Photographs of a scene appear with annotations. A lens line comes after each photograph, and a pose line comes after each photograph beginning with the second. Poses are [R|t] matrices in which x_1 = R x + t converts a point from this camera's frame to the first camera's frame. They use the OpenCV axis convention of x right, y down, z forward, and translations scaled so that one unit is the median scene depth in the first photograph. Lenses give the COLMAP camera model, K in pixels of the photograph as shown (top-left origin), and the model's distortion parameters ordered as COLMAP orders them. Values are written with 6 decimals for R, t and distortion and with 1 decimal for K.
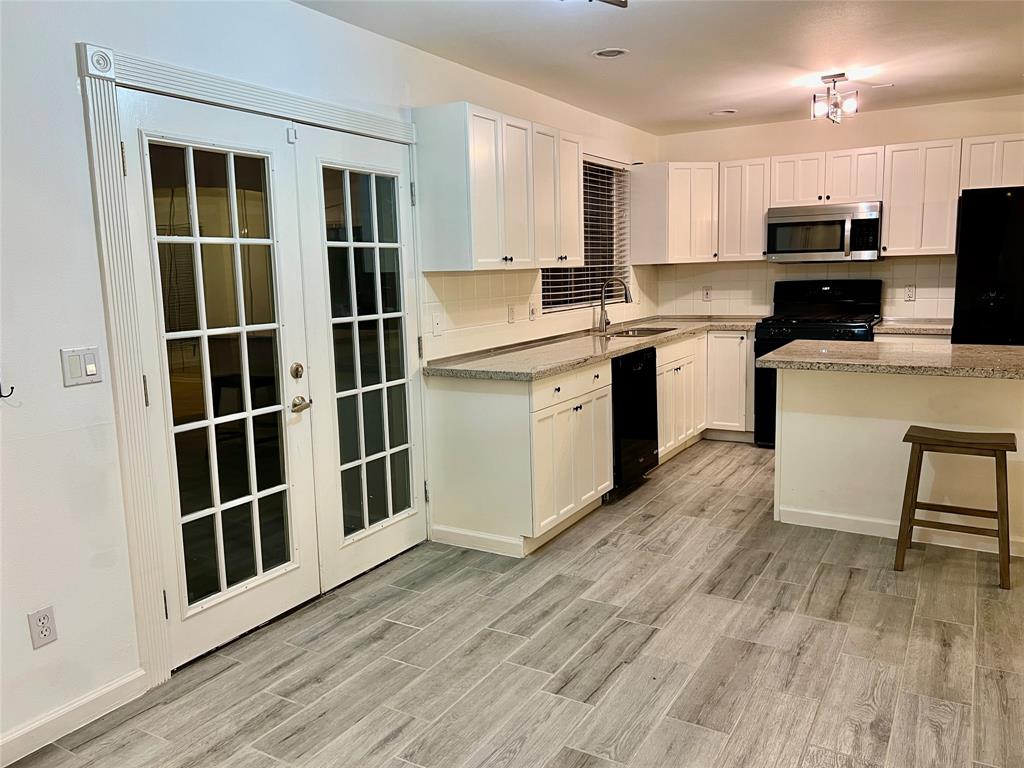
lens RADIAL K [[766.1, 0, 511.8], [0, 766.1, 381.8], [0, 0, 1]] dist [0.064064, -0.055547]
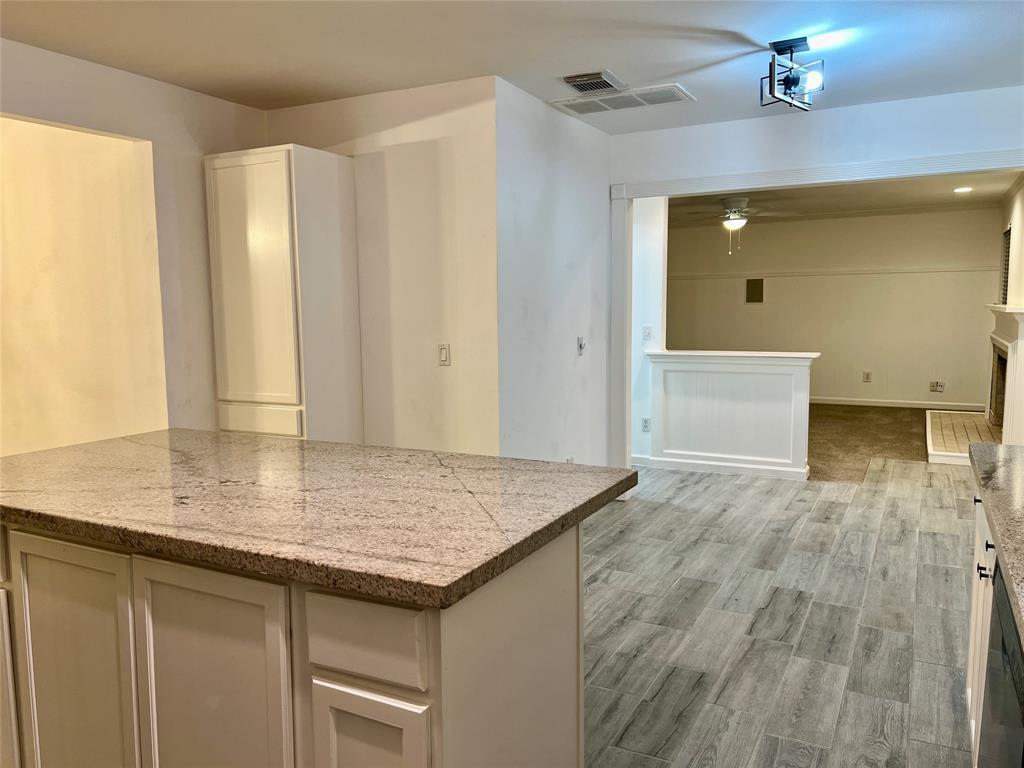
lens RADIAL K [[766.1, 0, 512.6], [0, 766.1, 384.5], [0, 0, 1]] dist [0.064064, -0.055547]
pose [[-0.998030, 0.038215, -0.049757, 0.531422], [0.024038, 0.965480, 0.259366, -0.287002], [0.057951, 0.257659, -0.964497, 1.849646]]
